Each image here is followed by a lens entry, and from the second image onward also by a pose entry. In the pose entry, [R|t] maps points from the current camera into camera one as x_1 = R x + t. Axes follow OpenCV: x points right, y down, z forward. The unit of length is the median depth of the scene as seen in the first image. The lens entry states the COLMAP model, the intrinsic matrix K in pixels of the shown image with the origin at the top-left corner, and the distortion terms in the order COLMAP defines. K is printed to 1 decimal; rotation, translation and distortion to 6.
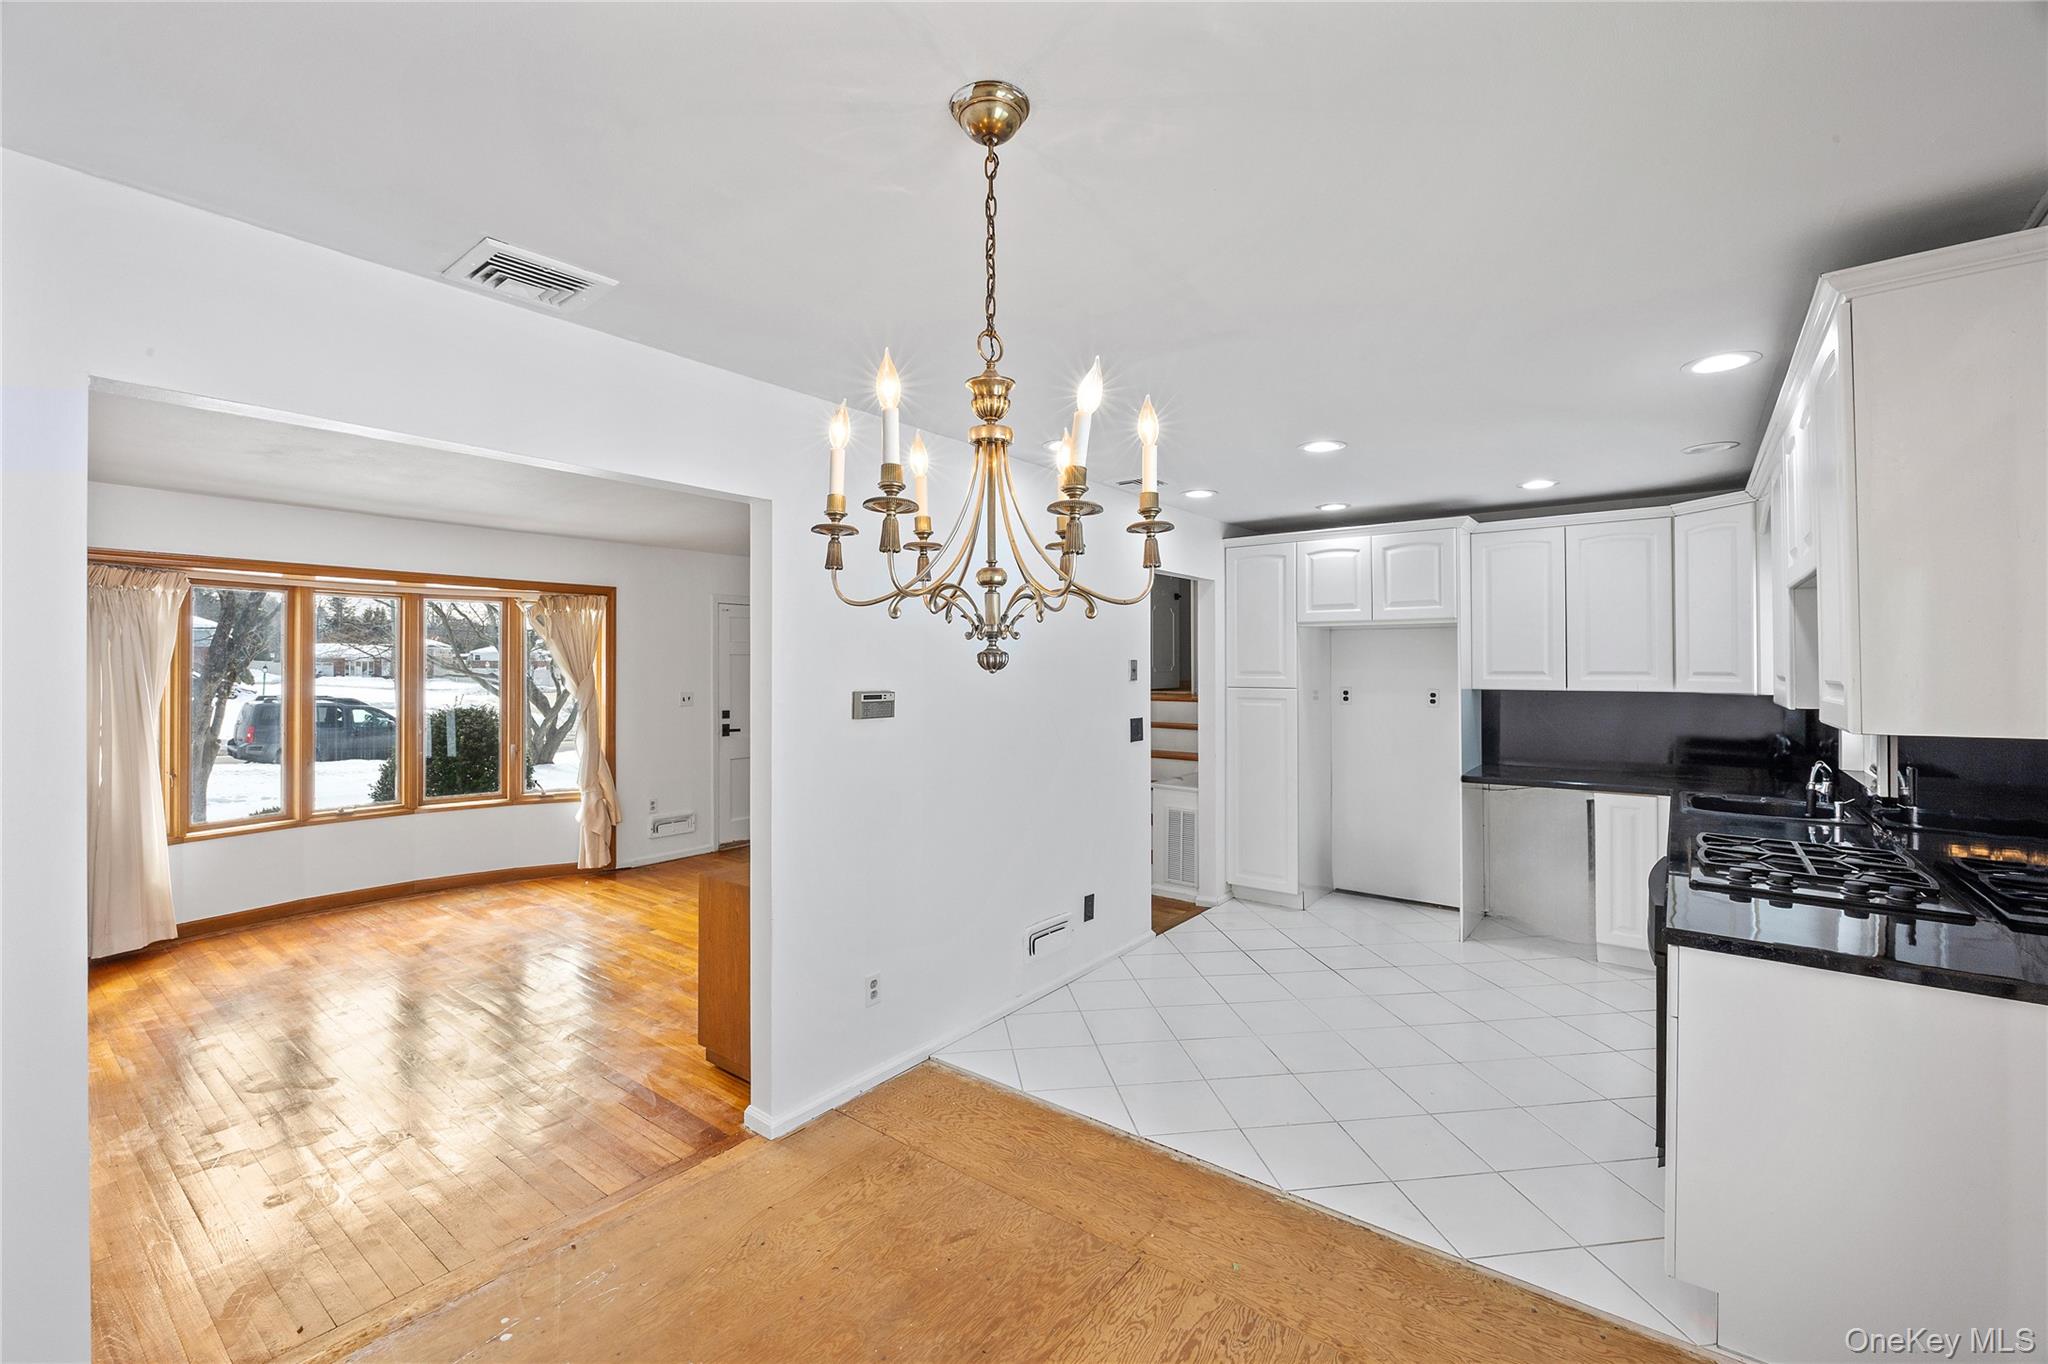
lens RADIAL K [[851.3, 0, 1009.4], [0, 851.3, 671.2], [0, 0, 1]] dist [-0.009887, 0.000140]
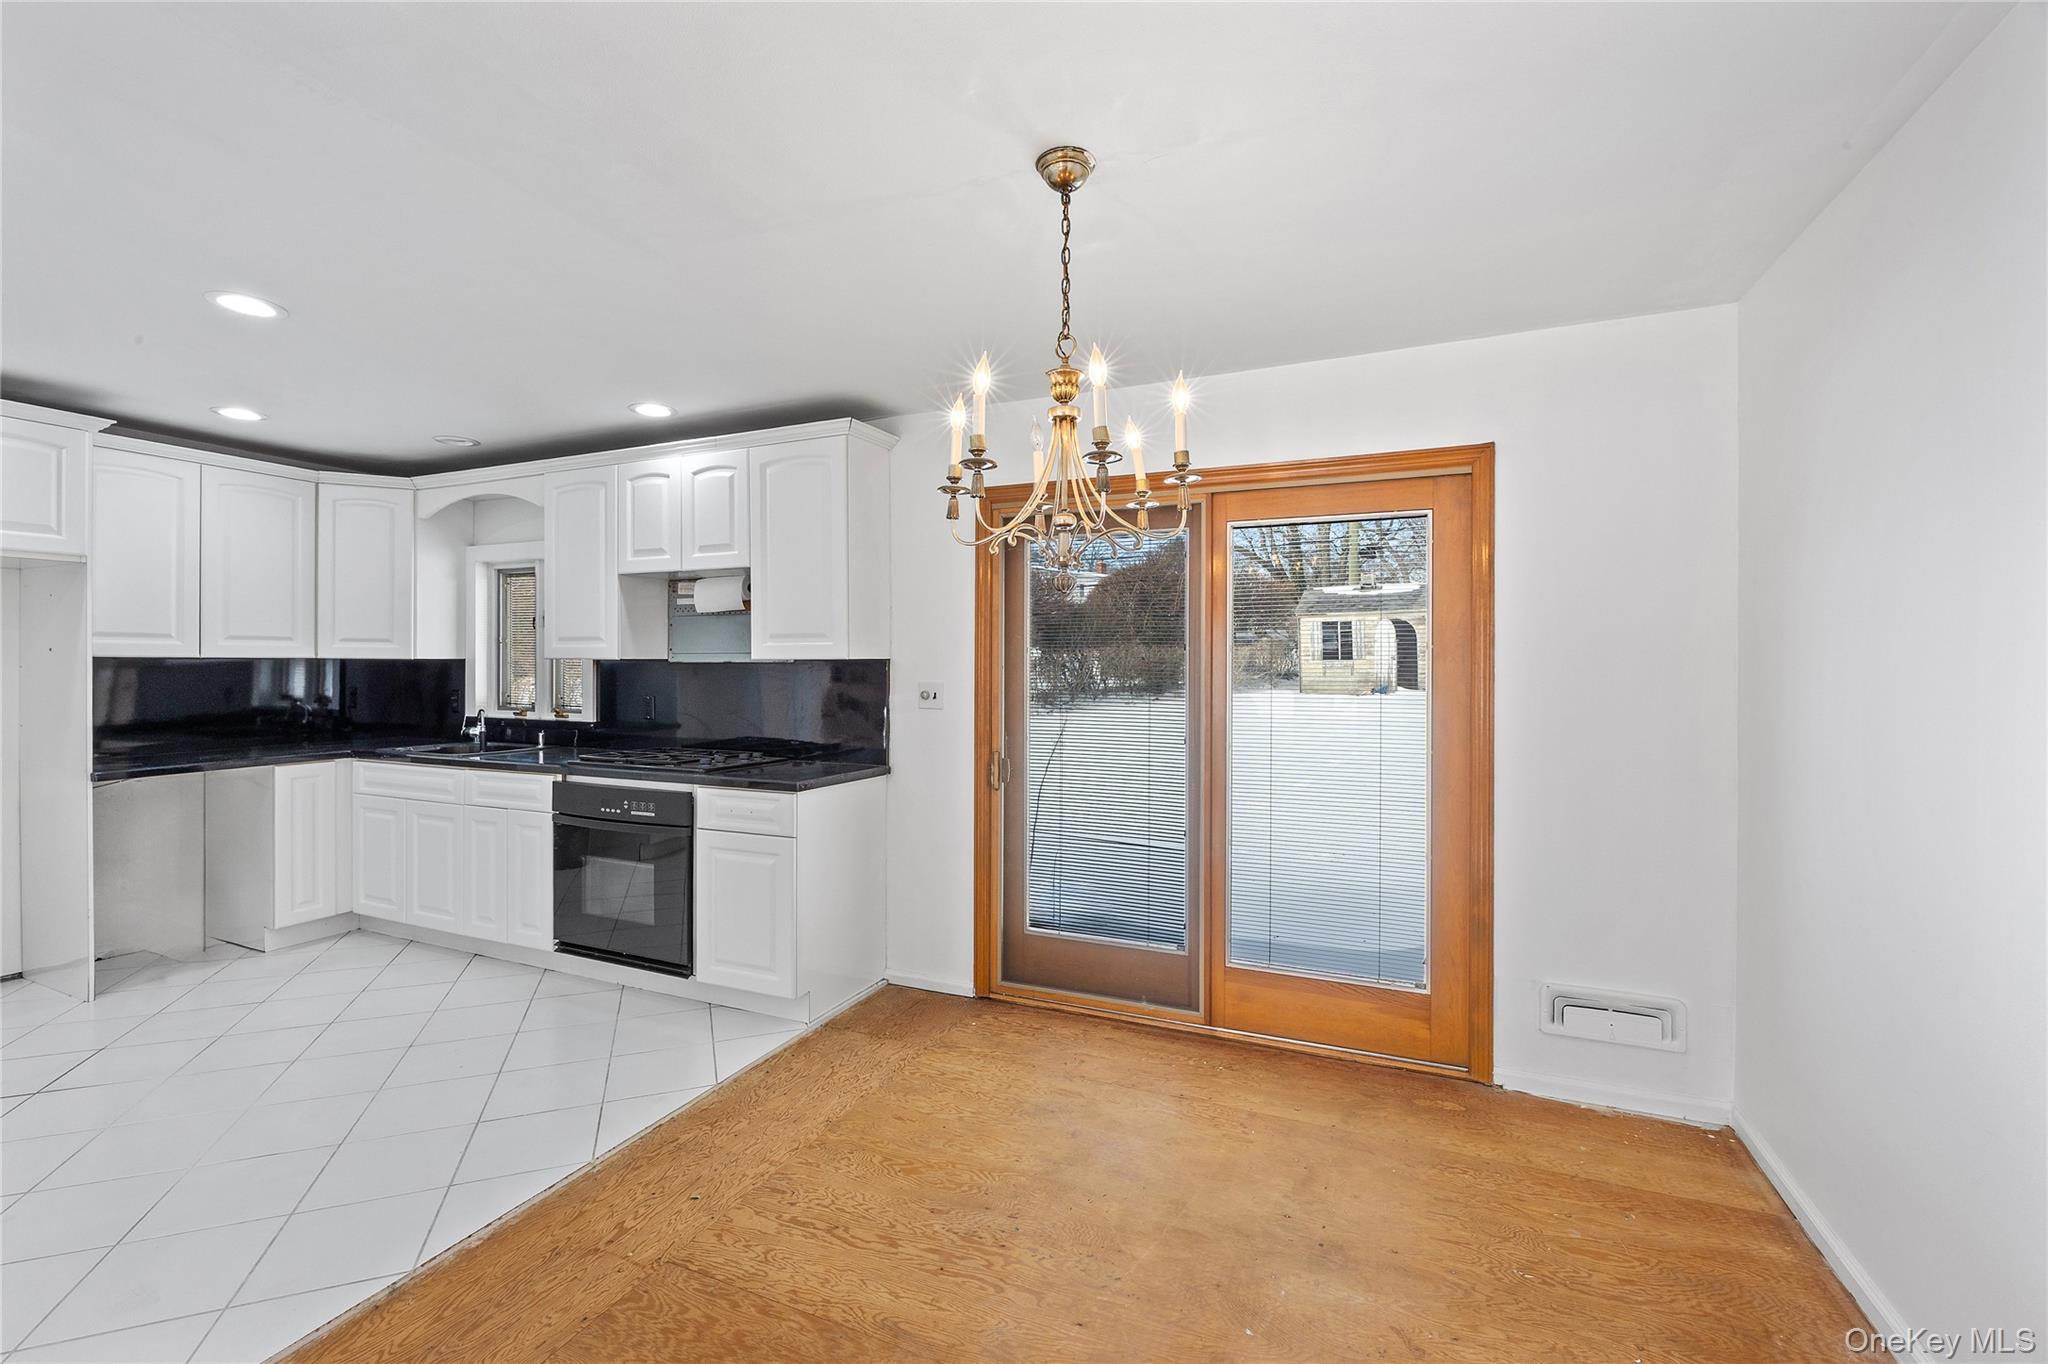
lens RADIAL K [[867.4, 0, 1026.9], [0, 867.4, 671.6], [0, 0, 1]] dist [-0.014387, 0.000034]
pose [[-0.251657, -0.011238, 0.967751, -0.760793], [0.005818, 0.999897, 0.013125, 0.060583], [-0.967799, 0.008934, -0.251565, 0.808241]]
